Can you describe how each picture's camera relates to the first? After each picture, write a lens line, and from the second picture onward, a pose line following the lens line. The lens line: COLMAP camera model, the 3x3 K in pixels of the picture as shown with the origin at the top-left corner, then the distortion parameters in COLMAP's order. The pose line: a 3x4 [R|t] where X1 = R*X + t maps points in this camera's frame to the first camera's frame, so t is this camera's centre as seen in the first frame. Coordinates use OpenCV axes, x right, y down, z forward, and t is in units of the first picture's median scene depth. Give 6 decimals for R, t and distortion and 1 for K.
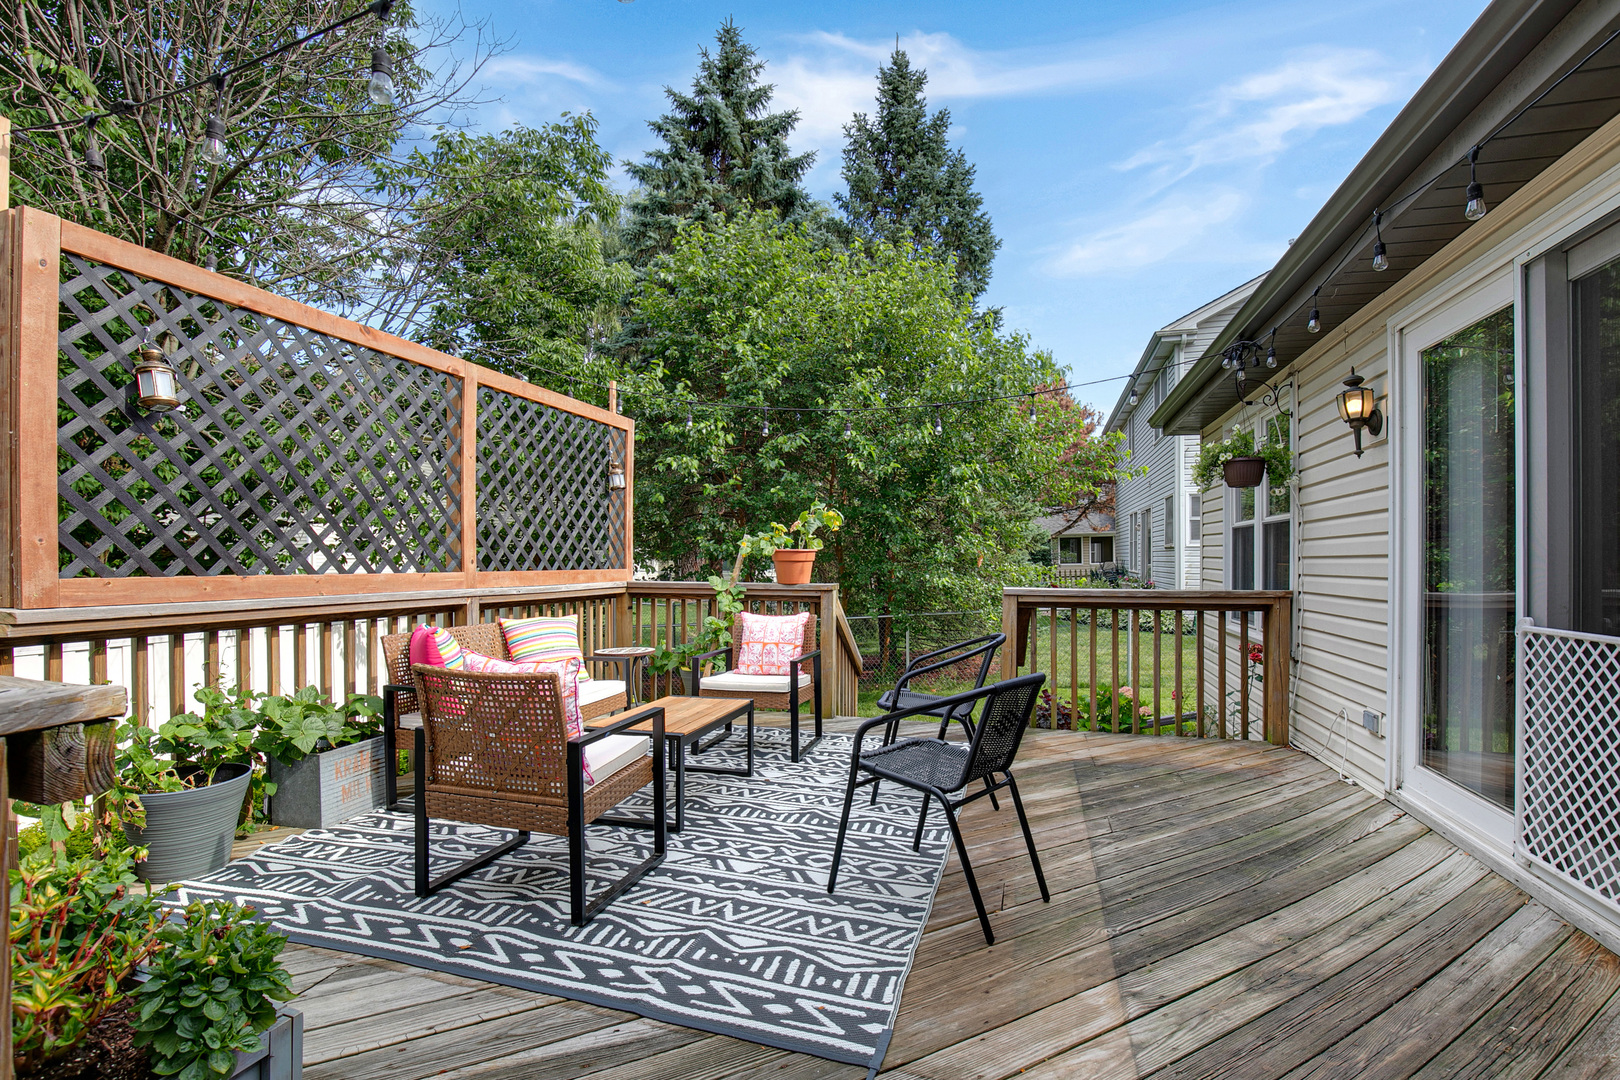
lens RADIAL K [[751.7, 0, 808.3], [0, 751.7, 544.7], [0, 0, 1]] dist [-0.001423, 0.000688]
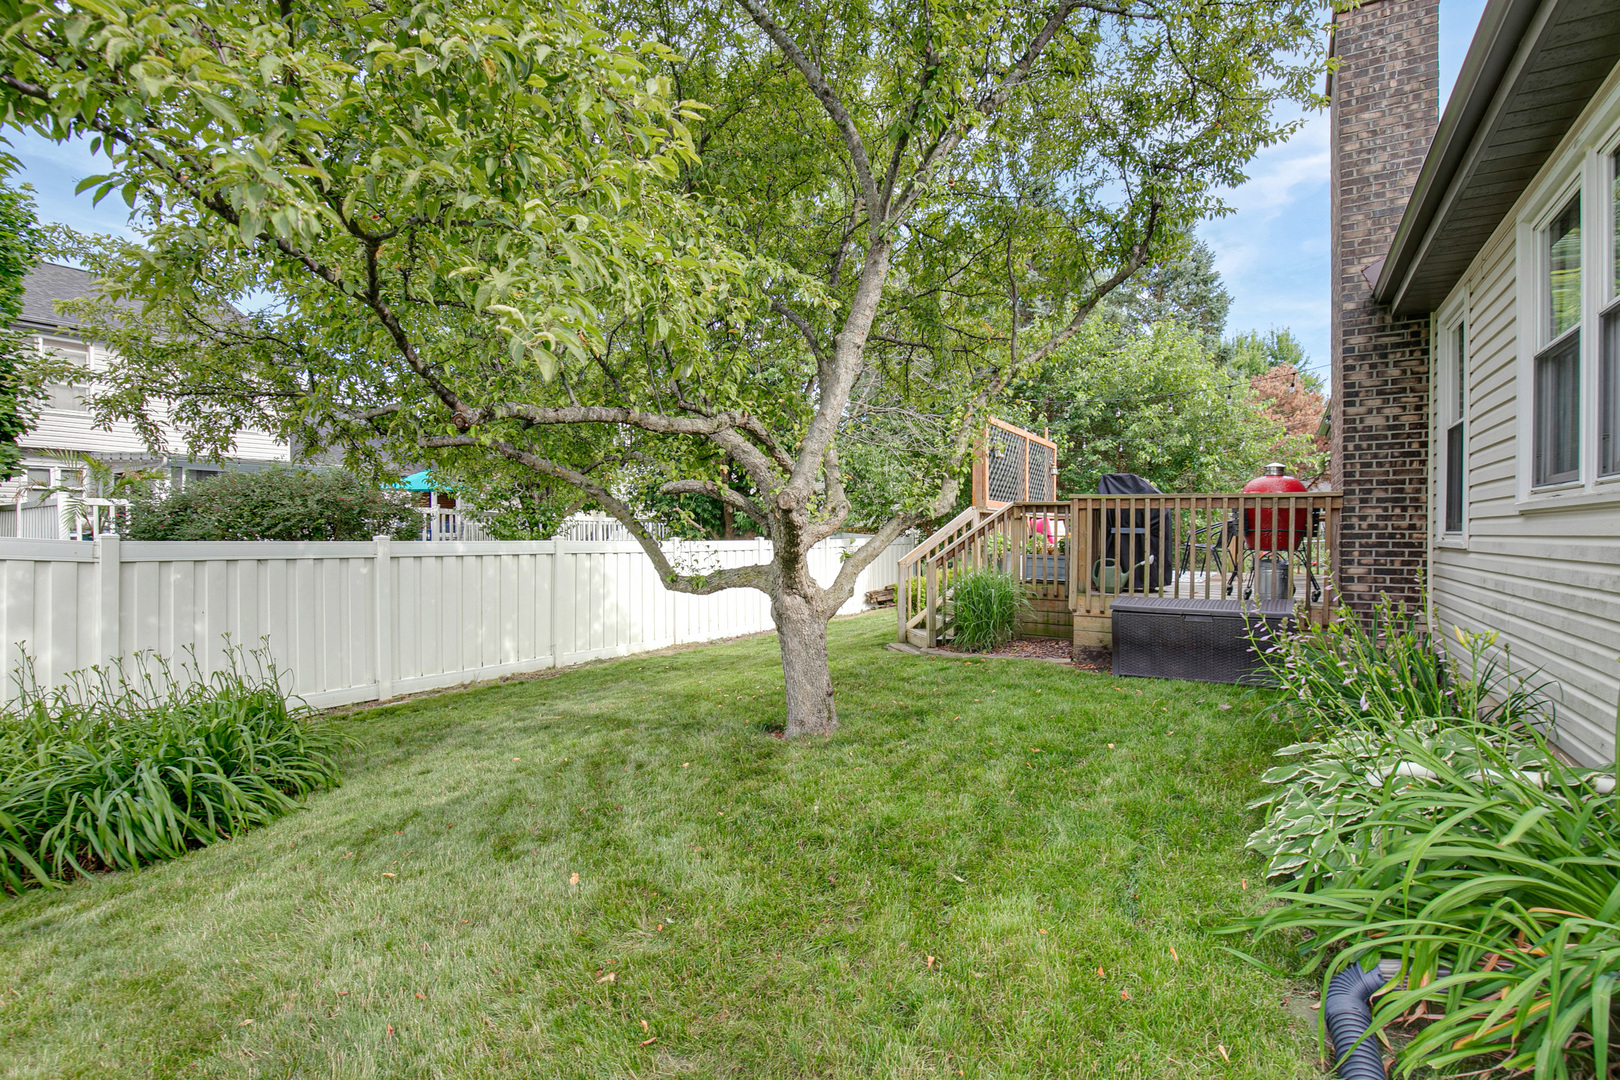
lens RADIAL K [[751.7, 0, 816.2], [0, 751.7, 530.2], [0, 0, 1]] dist [-0.001423, 0.000688]
pose [[0.969524, 0.007672, -0.244875, -0.250804], [-0.004460, 0.999897, 0.013666, 0.047637], [0.244955, -0.012158, 0.969458, -0.931728]]
